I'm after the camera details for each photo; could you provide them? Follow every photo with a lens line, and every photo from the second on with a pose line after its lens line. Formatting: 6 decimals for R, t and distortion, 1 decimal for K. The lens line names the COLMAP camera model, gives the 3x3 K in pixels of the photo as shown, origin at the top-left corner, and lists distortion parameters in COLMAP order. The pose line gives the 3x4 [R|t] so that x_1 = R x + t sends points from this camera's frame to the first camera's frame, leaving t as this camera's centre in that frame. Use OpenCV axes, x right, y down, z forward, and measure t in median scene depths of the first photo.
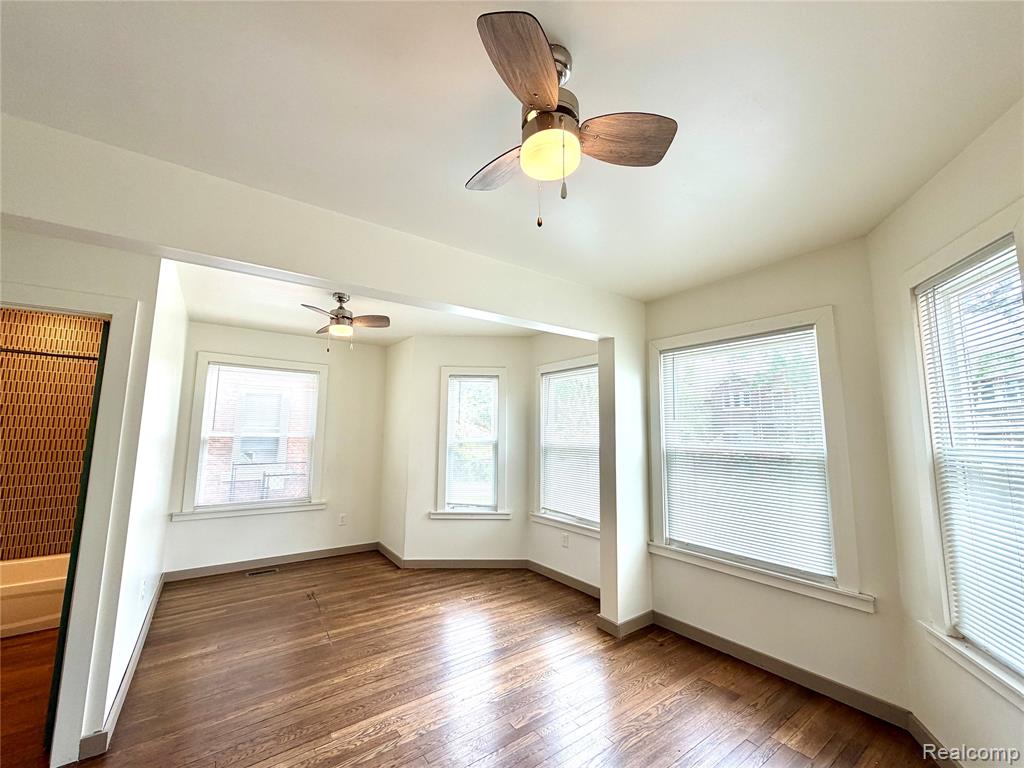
lens RADIAL K [[407.0, 0, 506.5], [0, 407.0, 386.8], [0, 0, 1]] dist [-0.000088, 0.000130]
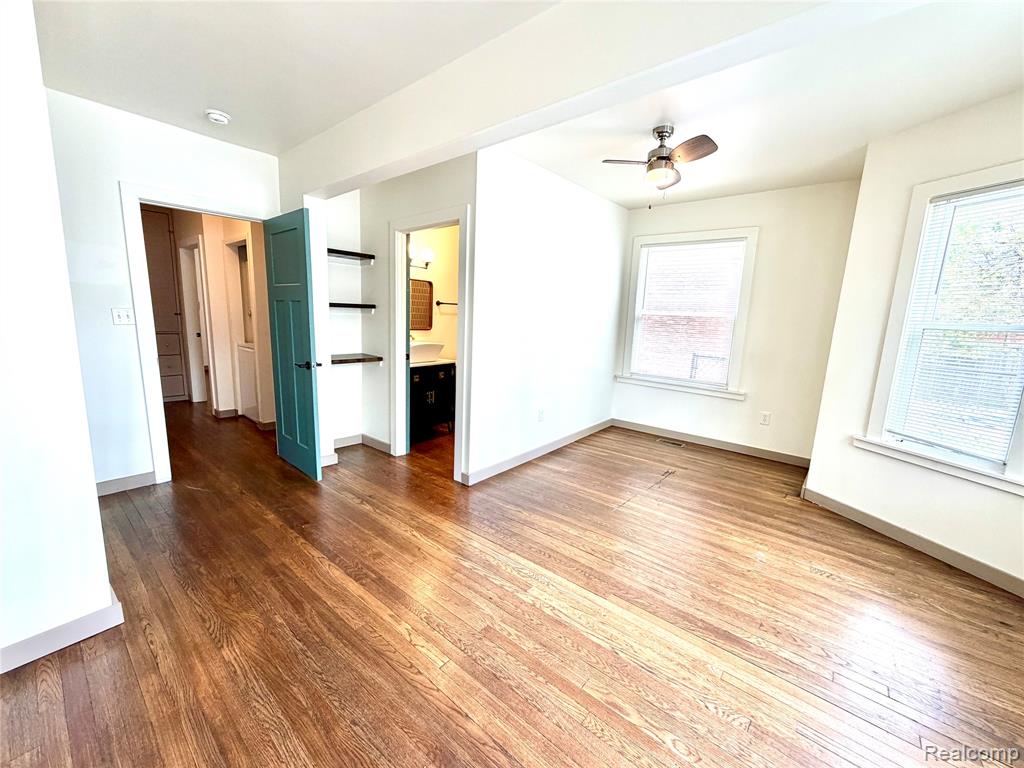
lens RADIAL K [[407.0, 0, 513.2], [0, 407.0, 384.8], [0, 0, 1]] dist [-0.000088, 0.000130]
pose [[0.257696, 0.165348, -0.951973, 0.318286], [0.076399, 0.978677, 0.190667, 0.080494], [0.963201, -0.121864, 0.239569, 0.407660]]
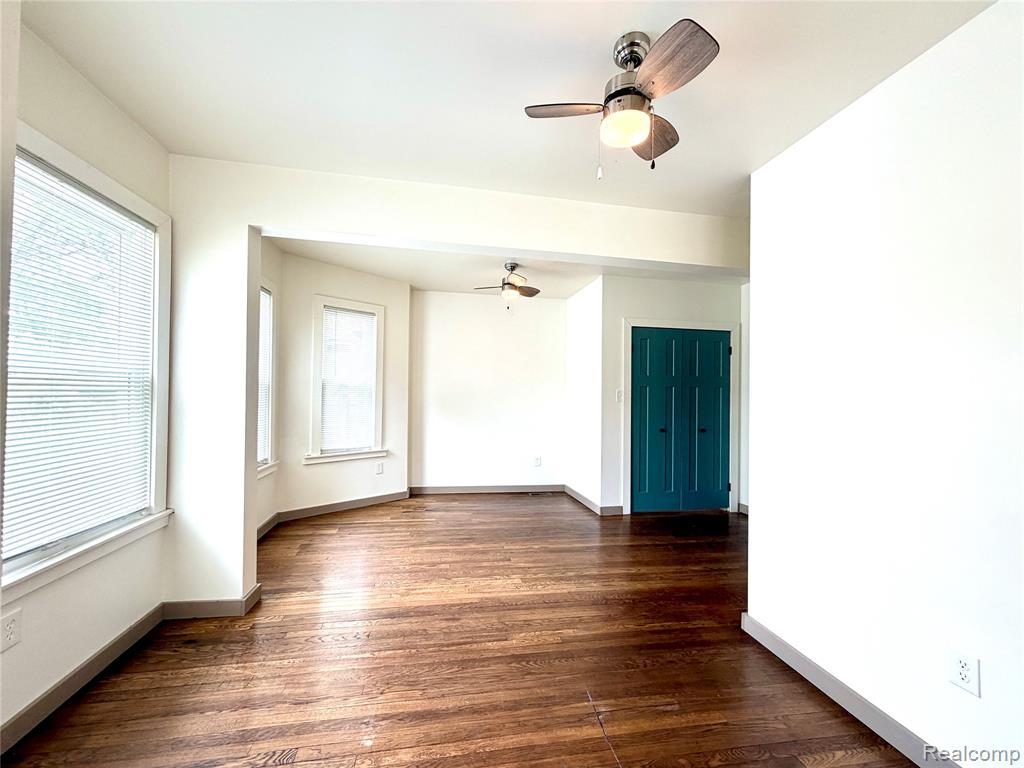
lens RADIAL K [[407.0, 0, 509.8], [0, 407.0, 386.6], [0, 0, 1]] dist [-0.000088, 0.000130]
pose [[-0.903075, -0.019278, 0.429051, -0.428963], [-0.076467, 0.990248, -0.116456, 0.184590], [-0.422622, -0.137977, -0.895742, 1.240650]]
